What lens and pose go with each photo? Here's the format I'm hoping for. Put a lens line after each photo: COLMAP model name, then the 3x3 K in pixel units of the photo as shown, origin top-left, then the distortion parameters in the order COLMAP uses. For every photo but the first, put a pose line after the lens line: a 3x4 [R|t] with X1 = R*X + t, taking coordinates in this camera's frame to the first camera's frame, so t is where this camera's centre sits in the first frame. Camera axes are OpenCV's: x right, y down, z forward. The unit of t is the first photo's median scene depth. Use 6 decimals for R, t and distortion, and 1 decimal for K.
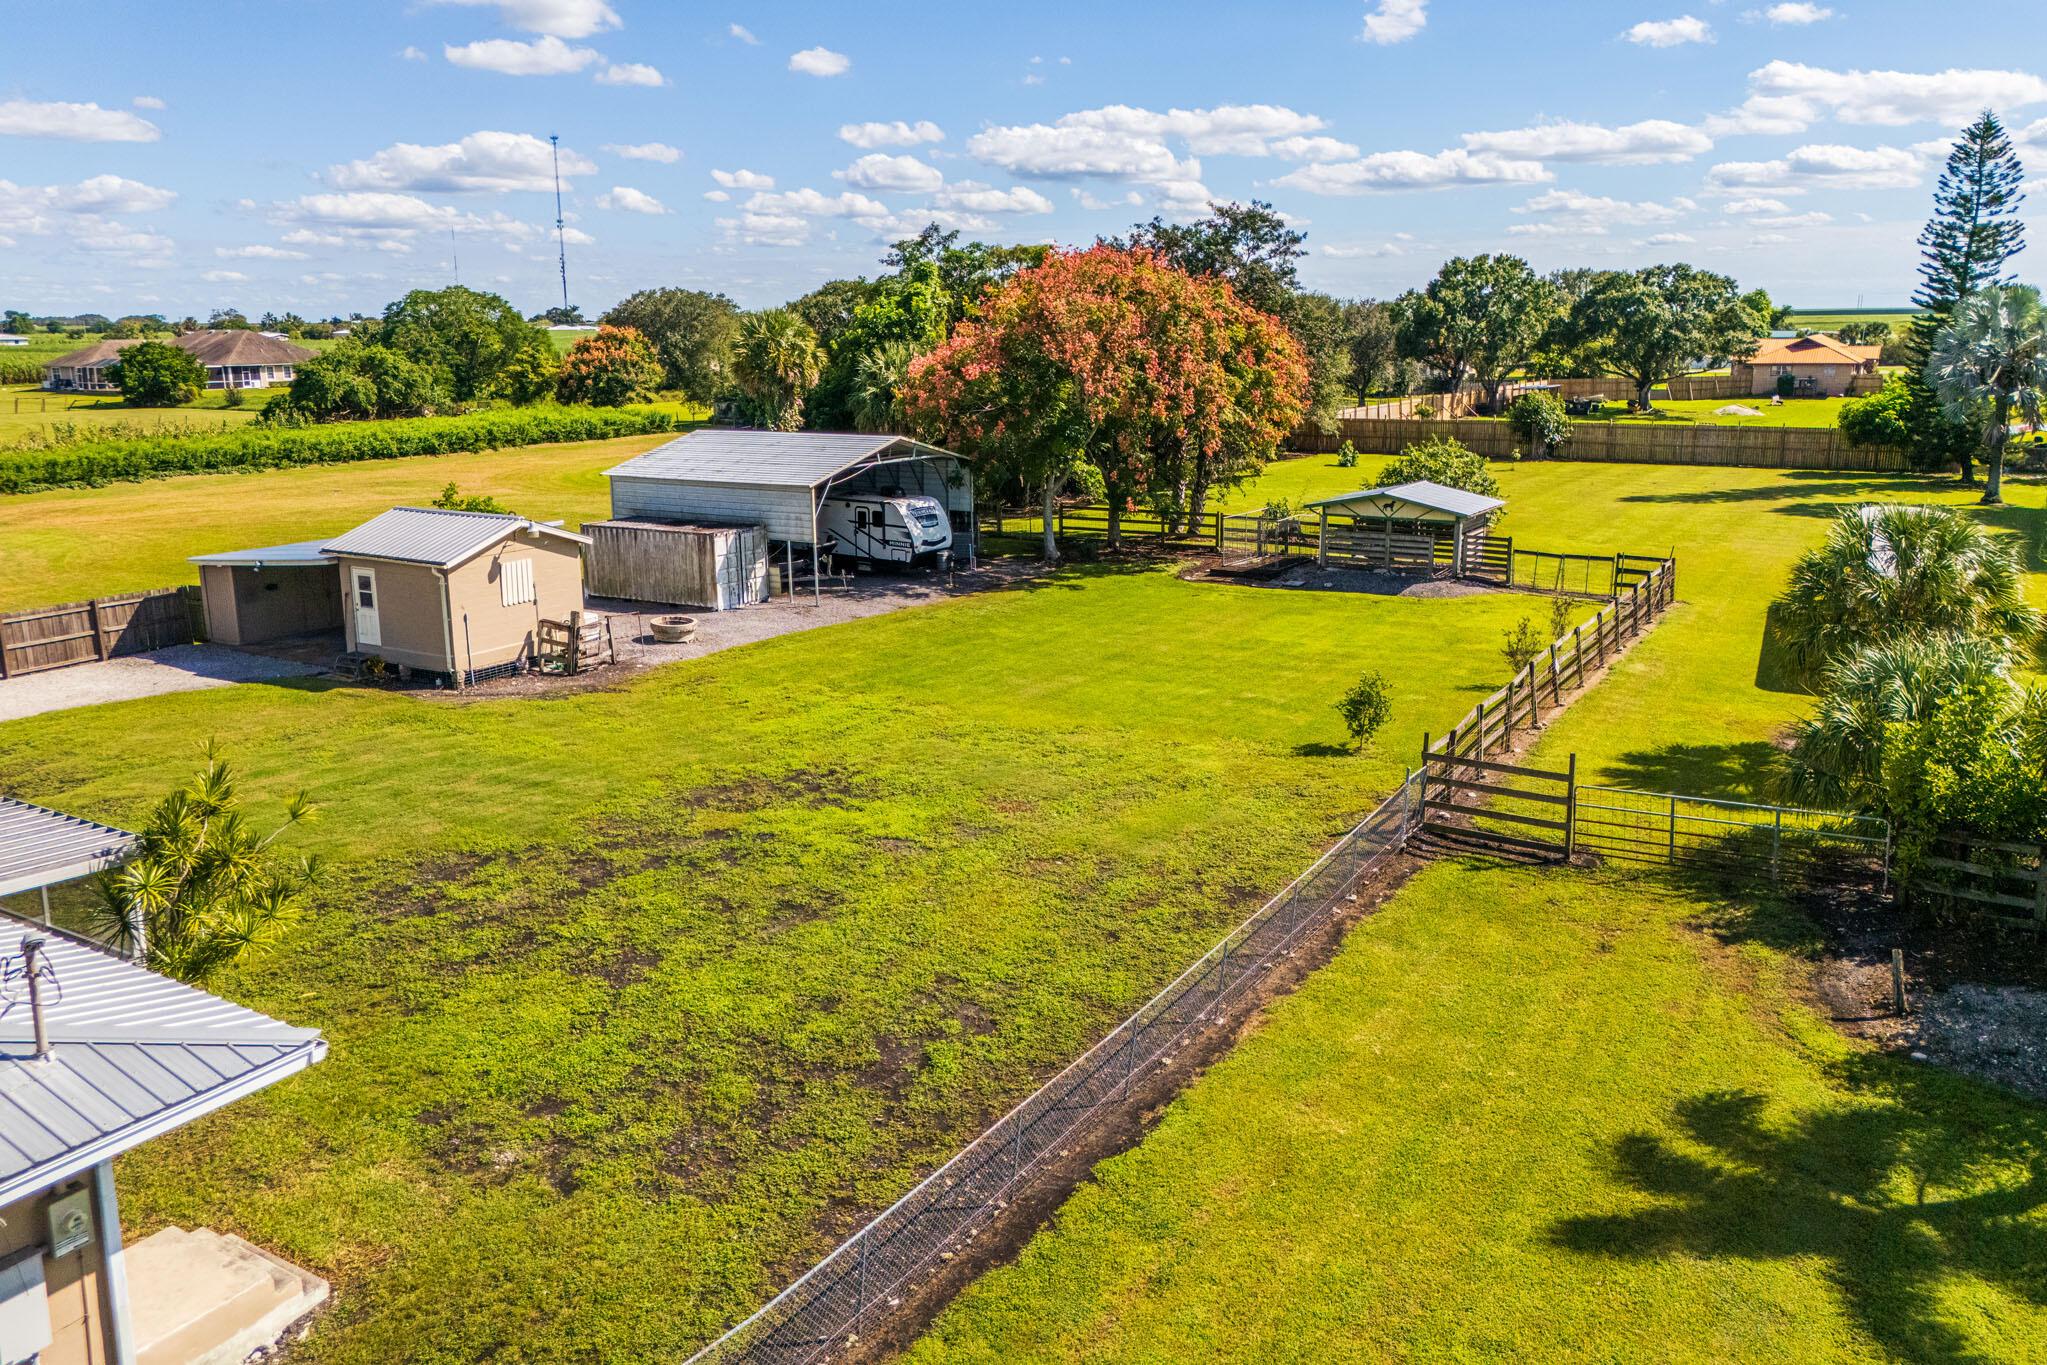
lens RADIAL K [[1504.9, 0, 1032.8], [0, 1504.9, 606.9], [0, 0, 1]] dist [0.099547, -0.094026]
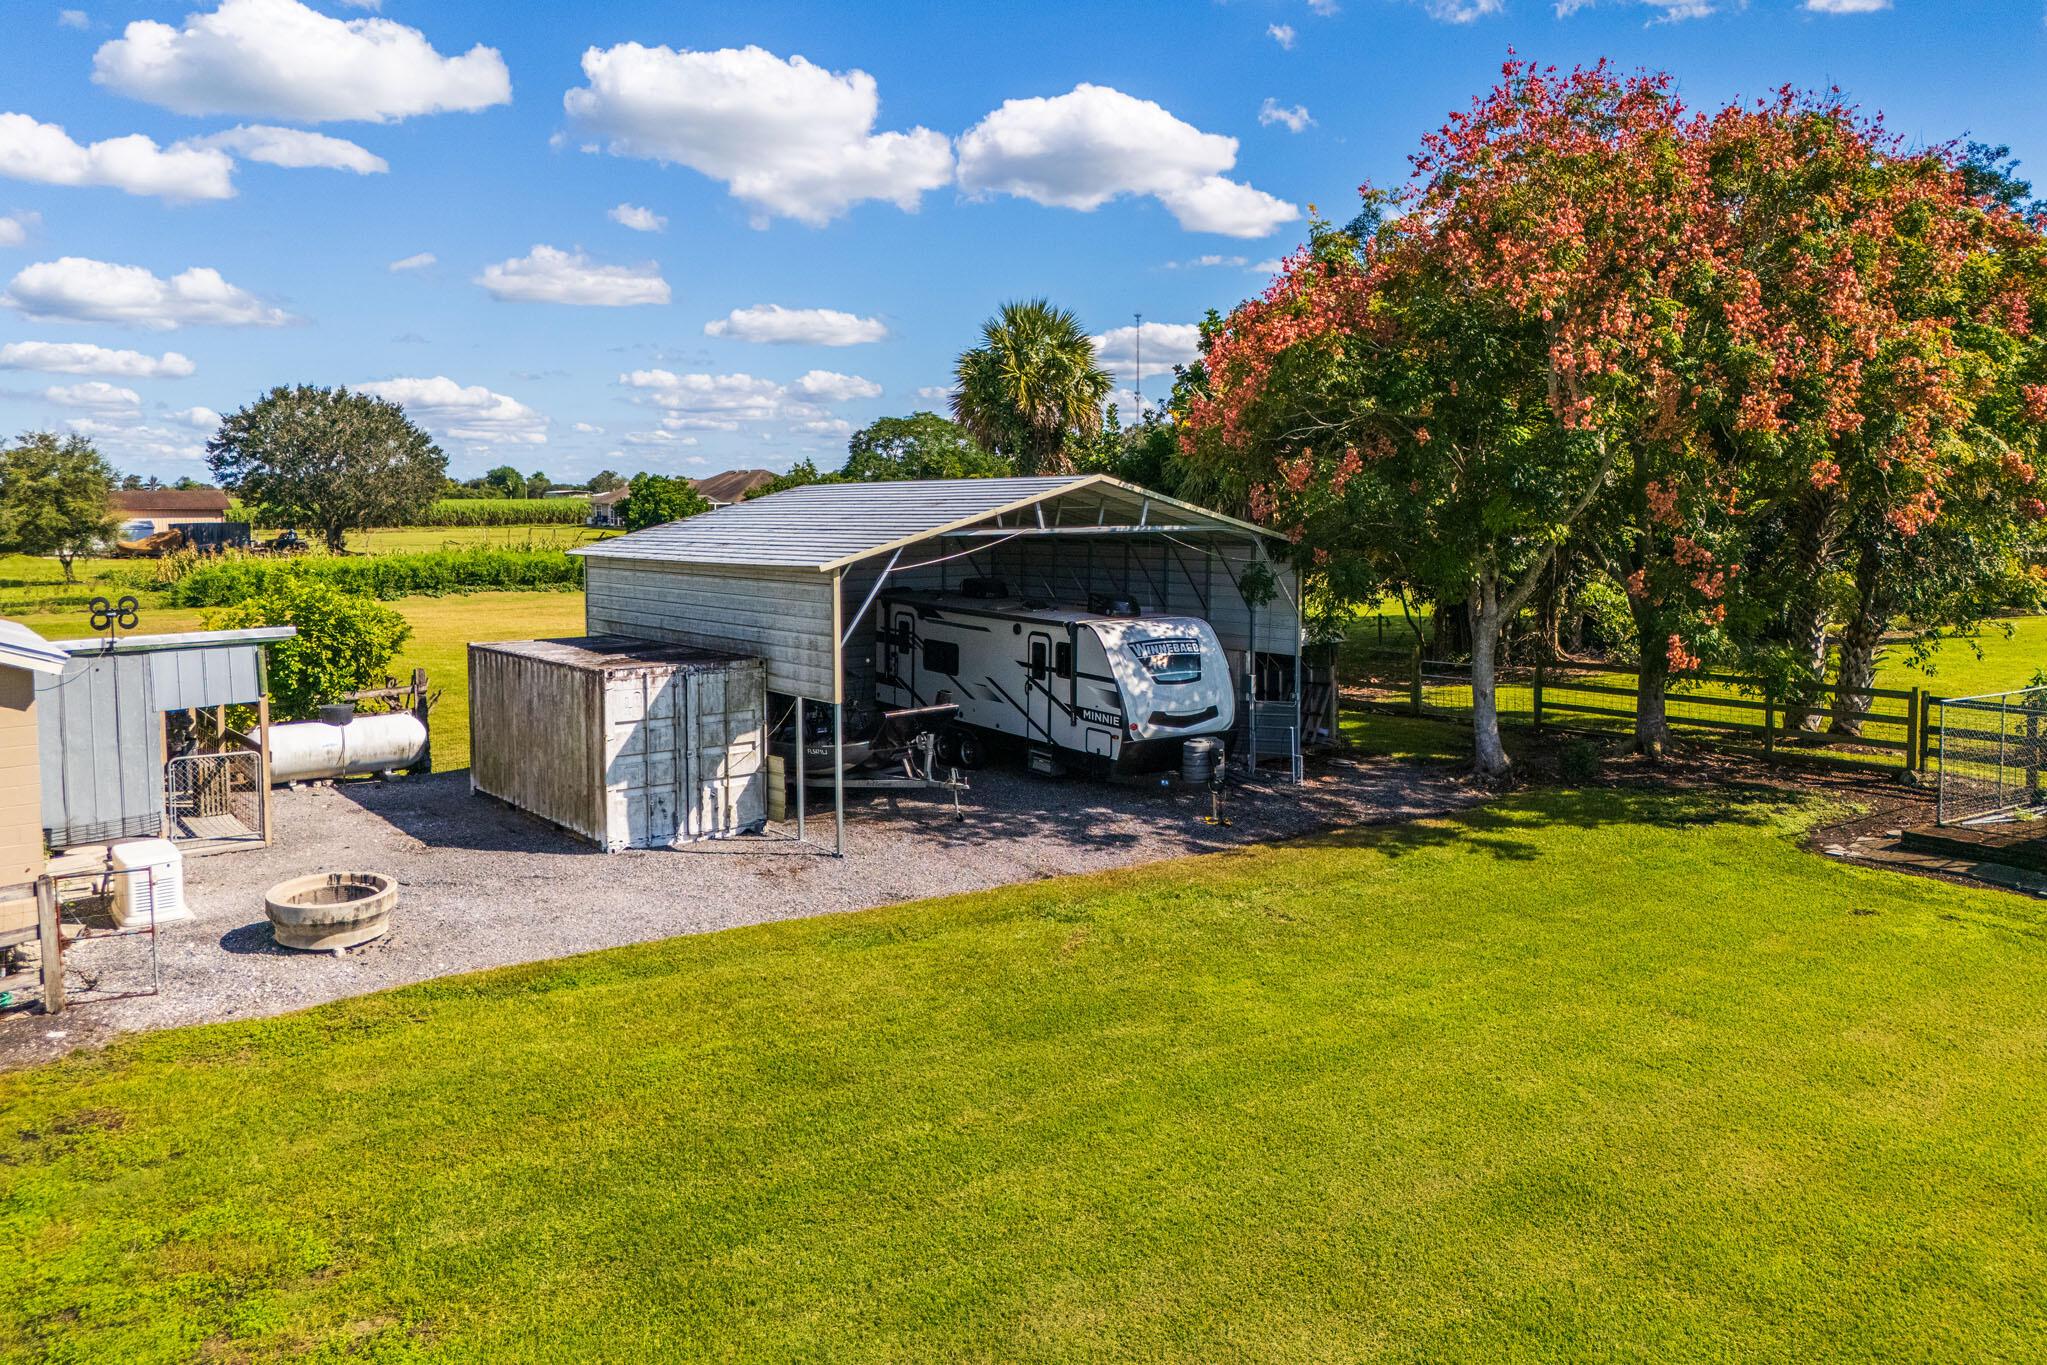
lens RADIAL K [[1504.9, 0, 1032.8], [0, 1504.9, 606.9], [0, 0, 1]] dist [0.099547, -0.094026]
pose [[0.932303, 0.031241, -0.360325, 0.051291], [-0.070428, 0.992873, -0.096141, -0.028973], [0.354754, 0.115010, 0.927859, 0.555665]]
